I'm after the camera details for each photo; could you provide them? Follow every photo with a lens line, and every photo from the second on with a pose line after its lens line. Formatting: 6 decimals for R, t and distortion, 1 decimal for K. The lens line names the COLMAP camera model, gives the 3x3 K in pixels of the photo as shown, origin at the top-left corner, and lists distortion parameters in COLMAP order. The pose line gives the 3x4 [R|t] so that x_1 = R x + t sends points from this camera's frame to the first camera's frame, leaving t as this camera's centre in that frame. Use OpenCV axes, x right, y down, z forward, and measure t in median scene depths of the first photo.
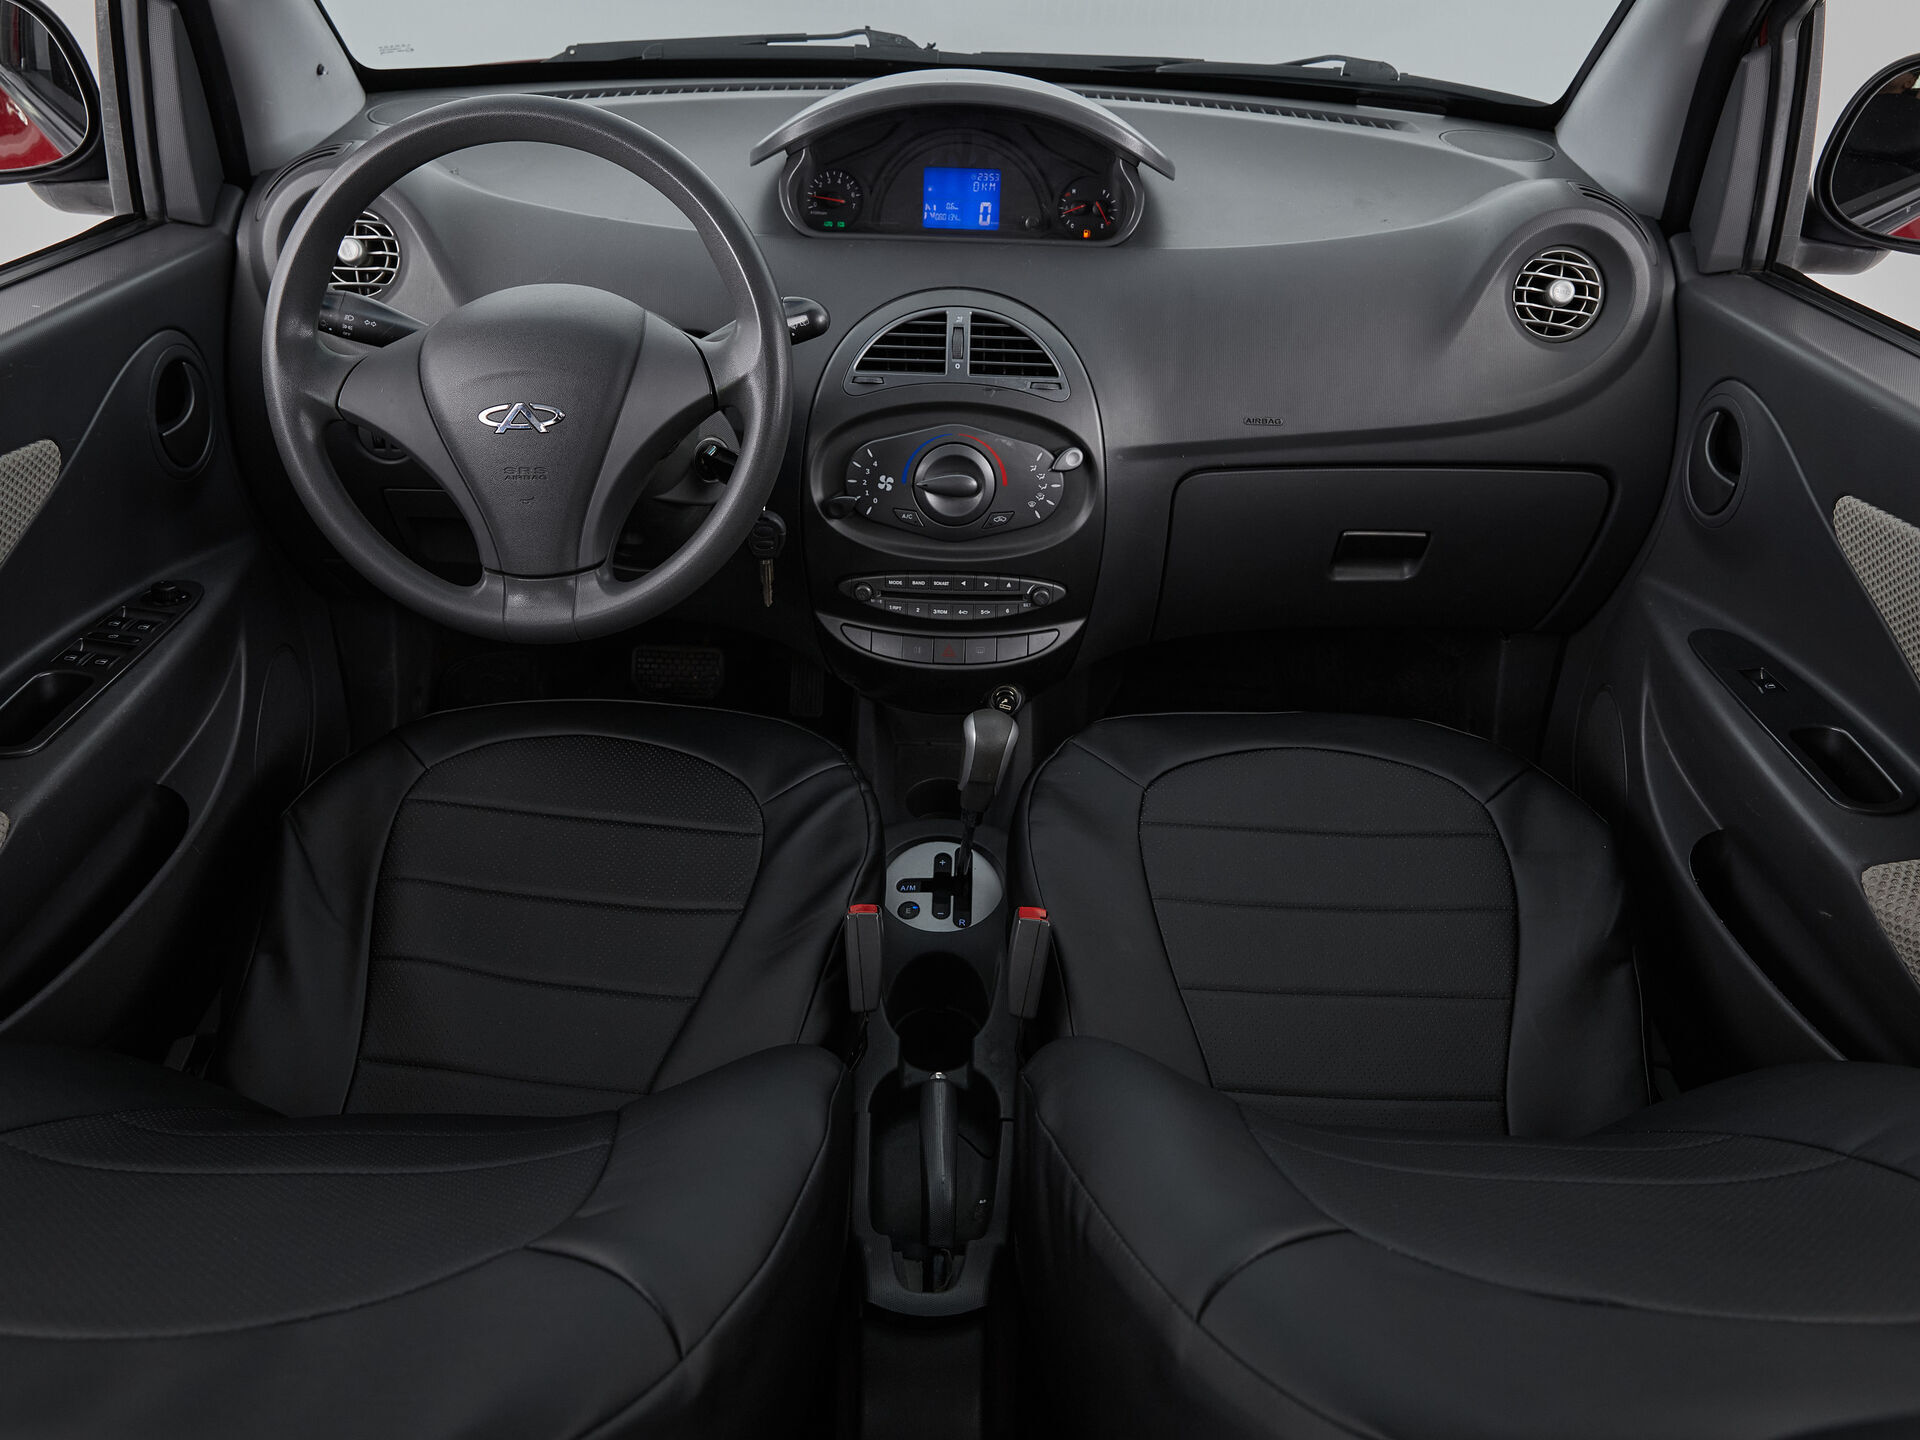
lens RADIAL K [[1474.4, 0, 972.2], [0, 1474.4, 712.9], [0, 0, 1]] dist [-0.008607, 0.008512]
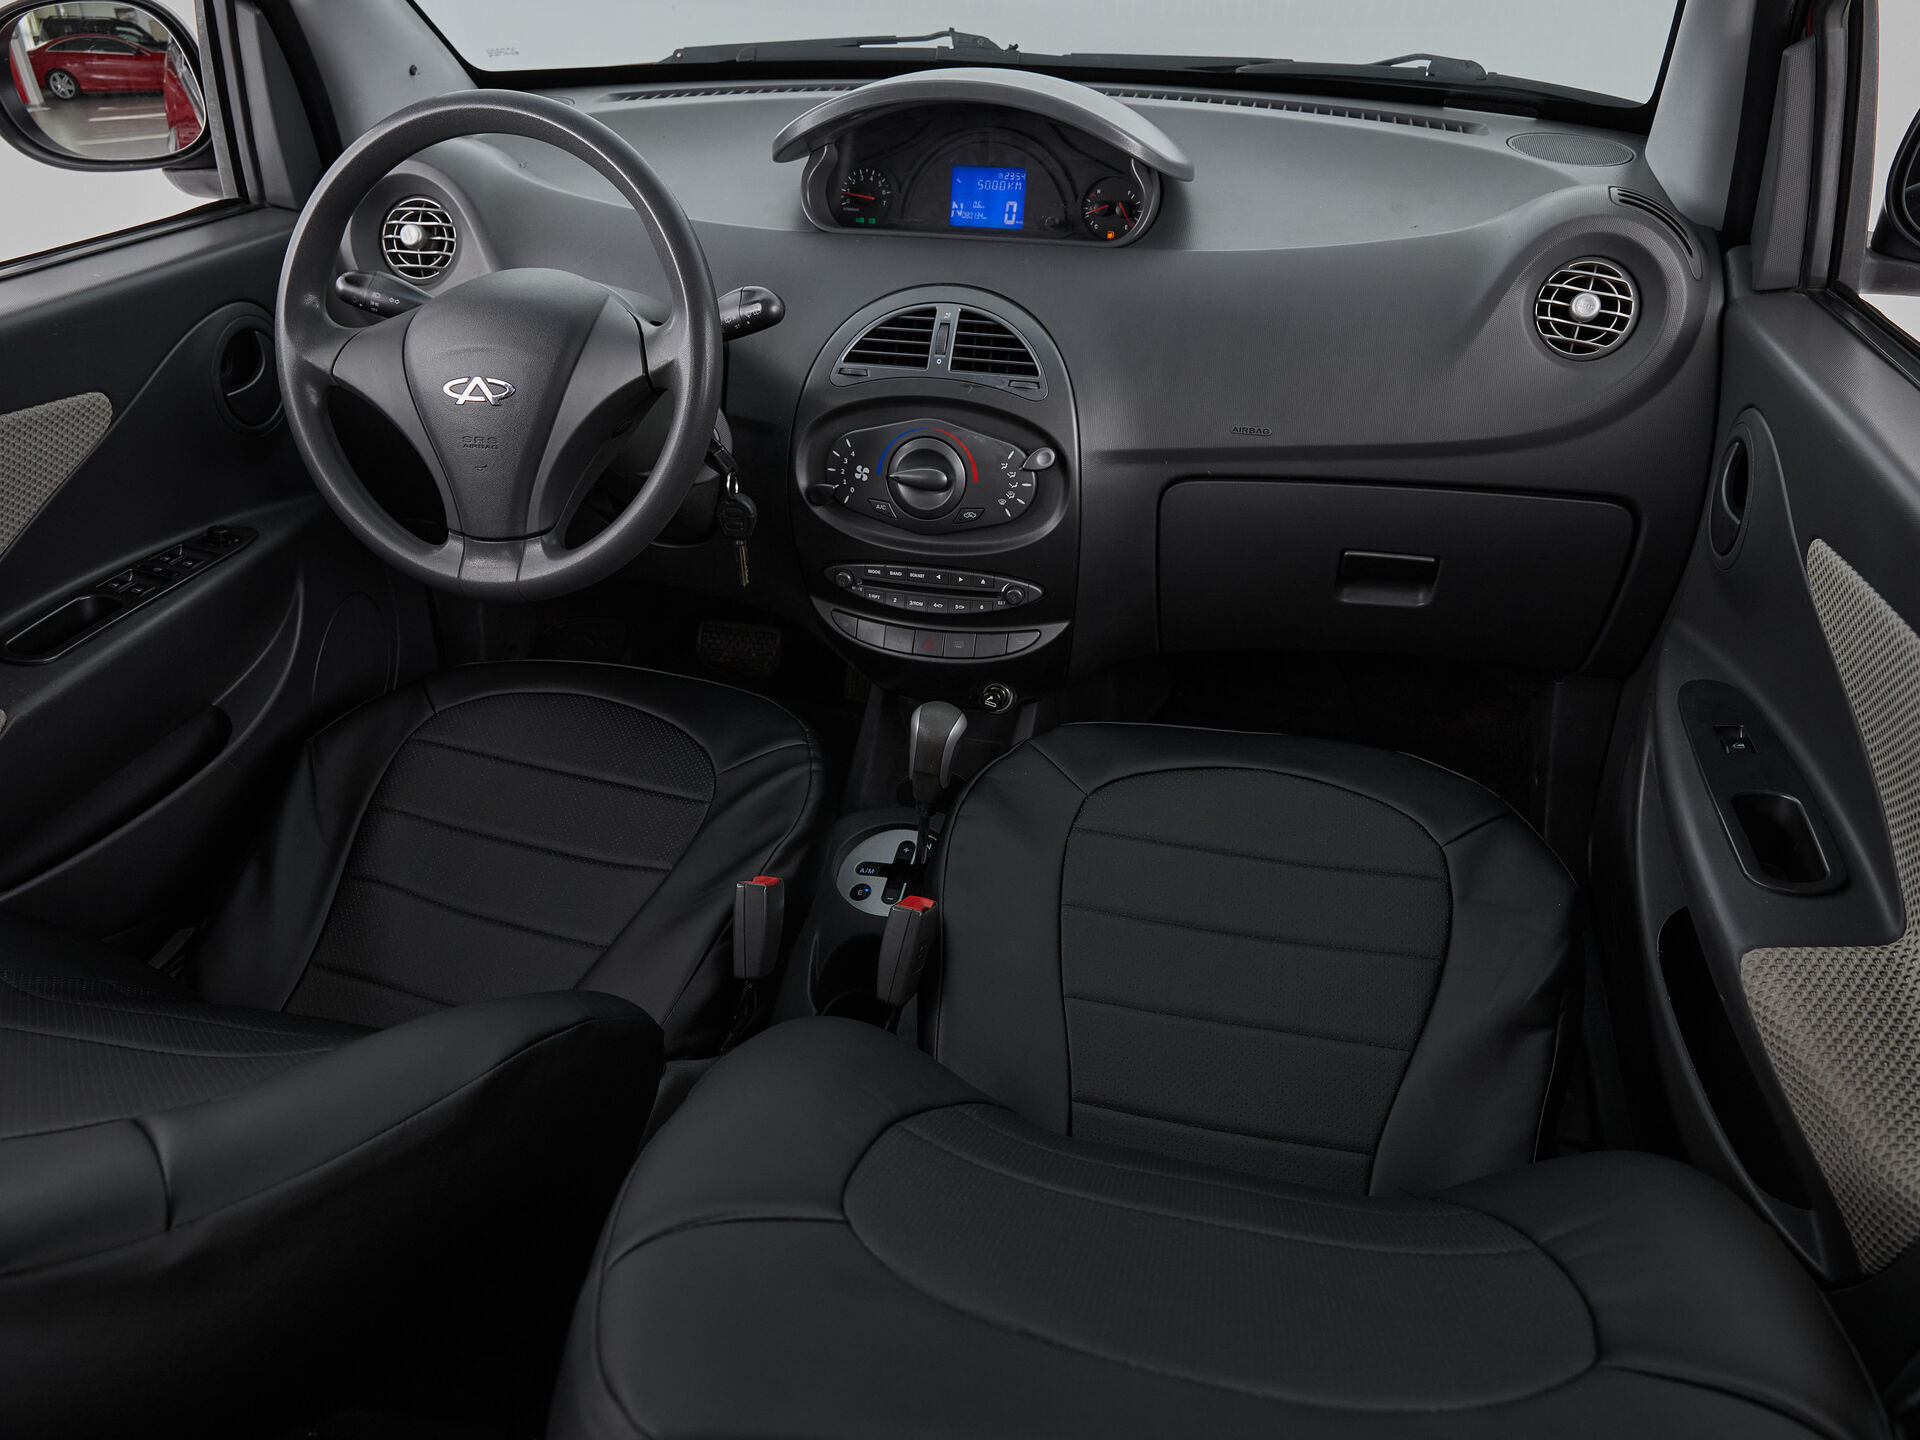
lens RADIAL K [[1462.1, 0, 969.4], [0, 1462.1, 727.5], [0, 0, 1]] dist [-0.008028, 0.007256]
pose [[0.975355, 0.088078, -0.202300, 0.233066], [-0.087113, 0.996104, 0.013687, -0.000469], [0.202717, 0.004273, 0.979228, 0.022163]]
